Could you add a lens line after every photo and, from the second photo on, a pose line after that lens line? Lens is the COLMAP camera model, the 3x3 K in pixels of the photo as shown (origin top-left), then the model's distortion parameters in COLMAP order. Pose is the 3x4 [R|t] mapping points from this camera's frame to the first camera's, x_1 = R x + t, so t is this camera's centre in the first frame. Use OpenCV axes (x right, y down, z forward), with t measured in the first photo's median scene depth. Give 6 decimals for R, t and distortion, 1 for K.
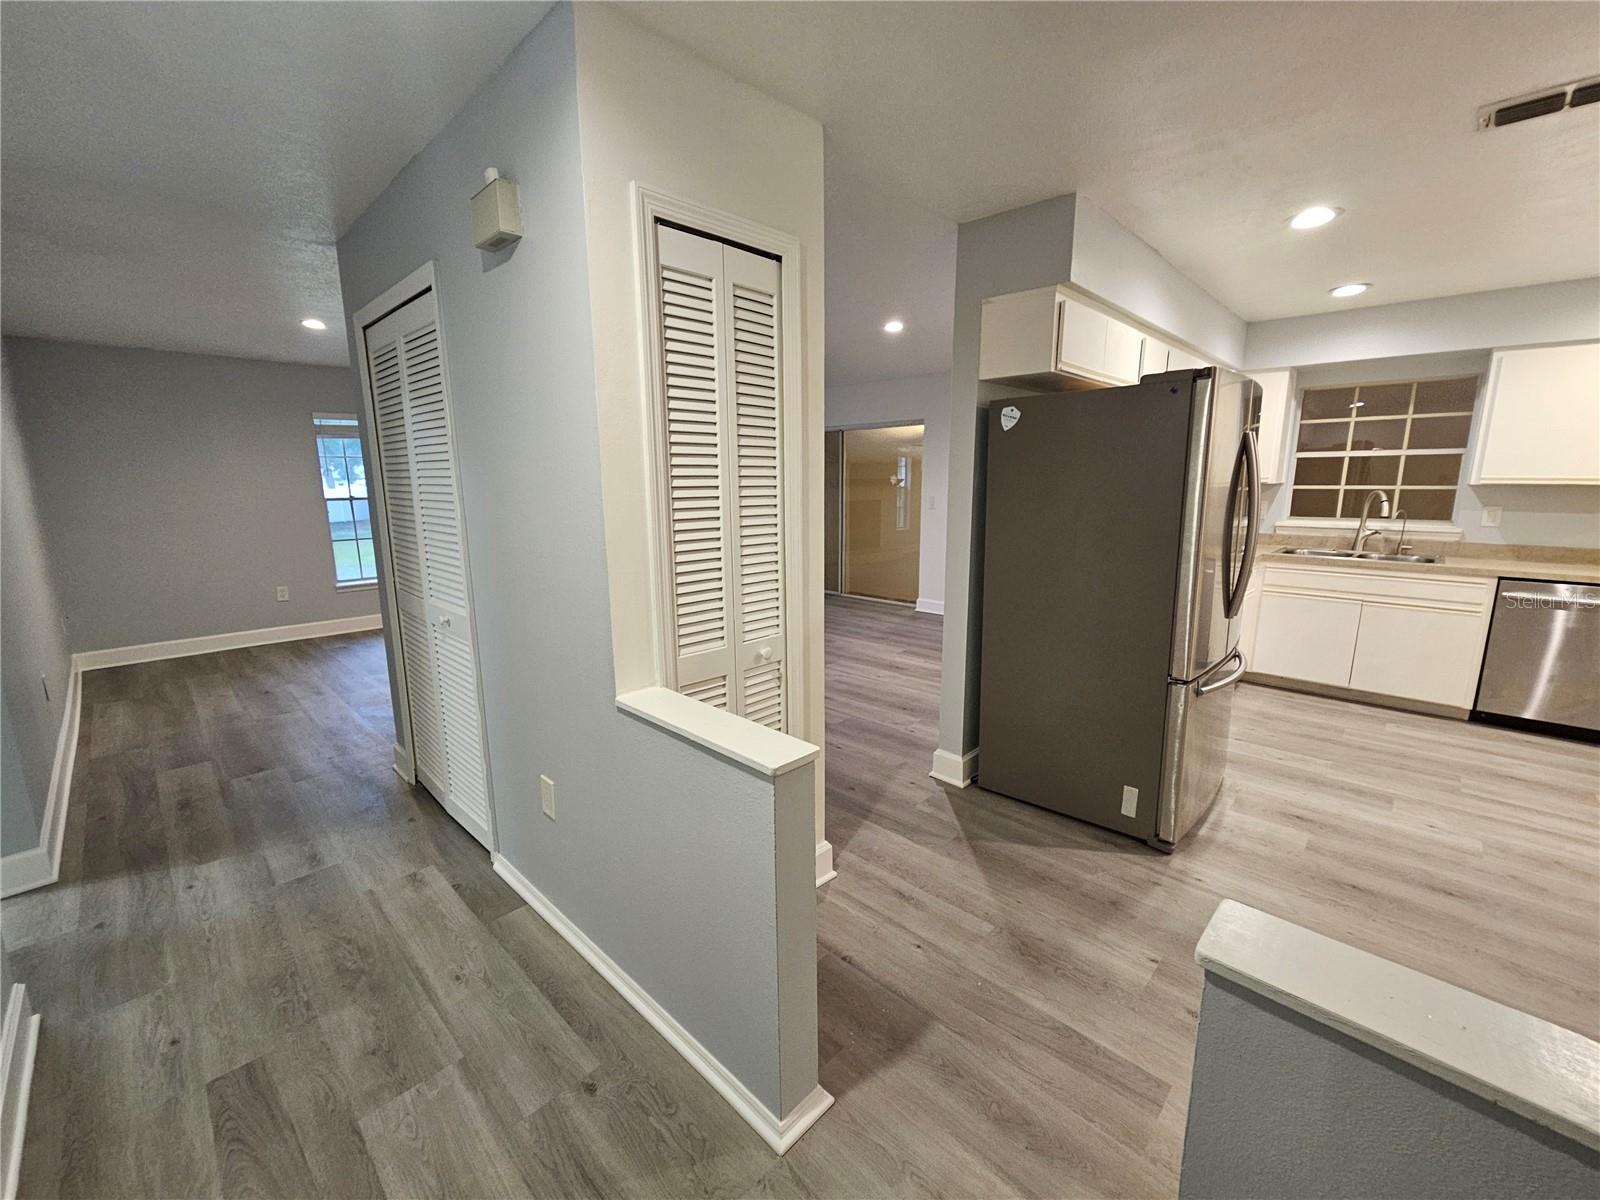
lens RADIAL K [[657.2, 0, 792.1], [0, 657.2, 597.0], [0, 0, 1]] dist [-0.002425, -0.000471]
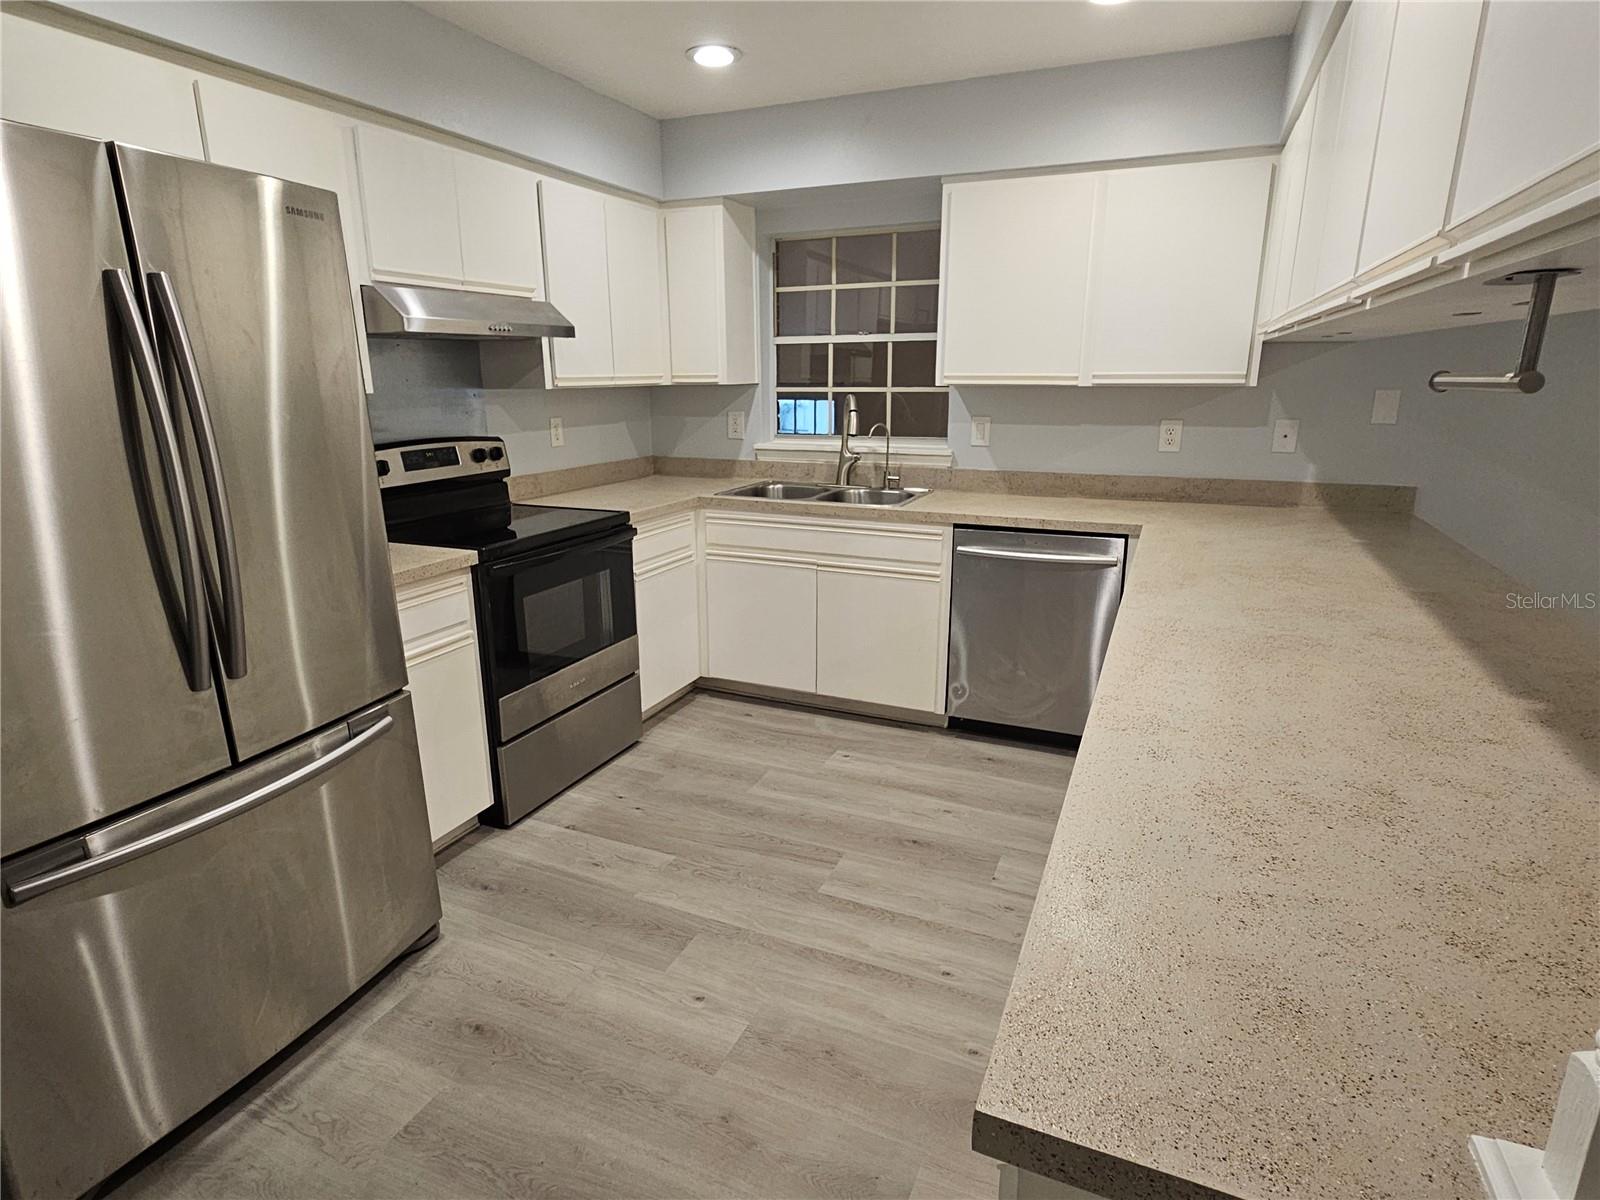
lens RADIAL K [[863.4, 0, 797.5], [0, 863.4, 593.8], [0, 0, 1]] dist [0.006739, 0.001308]
pose [[0.936505, -0.086784, 0.339747, 0.566147], [0.062750, 0.994727, 0.081120, -0.037711], [-0.344995, -0.054650, 0.937012, 0.193965]]
